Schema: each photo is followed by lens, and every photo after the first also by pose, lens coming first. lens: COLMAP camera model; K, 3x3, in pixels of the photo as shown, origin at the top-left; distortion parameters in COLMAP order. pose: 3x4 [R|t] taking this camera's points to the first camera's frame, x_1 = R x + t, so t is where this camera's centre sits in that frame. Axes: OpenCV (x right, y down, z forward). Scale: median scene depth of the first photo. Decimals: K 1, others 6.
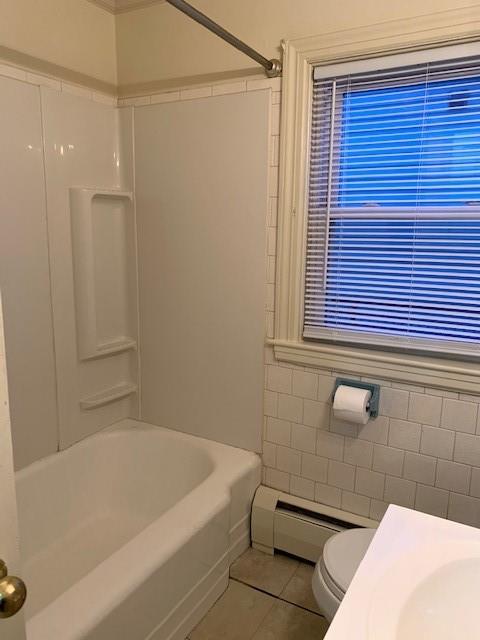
lens RADIAL K [[494.4, 0, 240.7], [0, 494.4, 319.4], [0, 0, 1]] dist [0.034790, -0.003532]
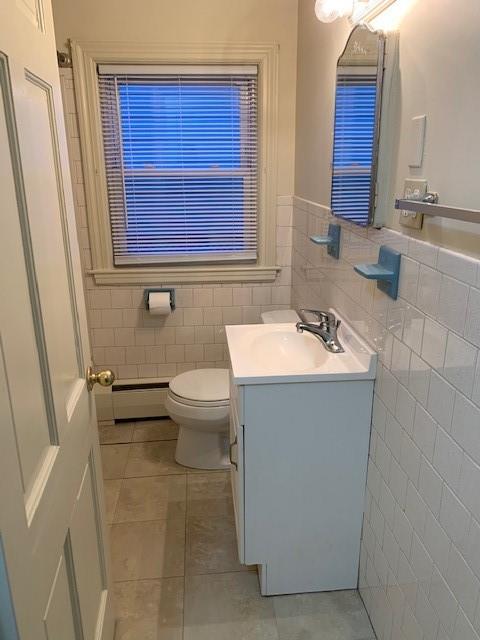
lens RADIAL K [[494.4, 0, 239.3], [0, 494.4, 318.7], [0, 0, 1]] dist [0.034790, -0.003532]
pose [[0.824411, -0.200368, 0.529338, -0.371679], [0.127127, 0.976897, 0.171787, -0.011525], [-0.551530, -0.074330, 0.830837, -0.372721]]
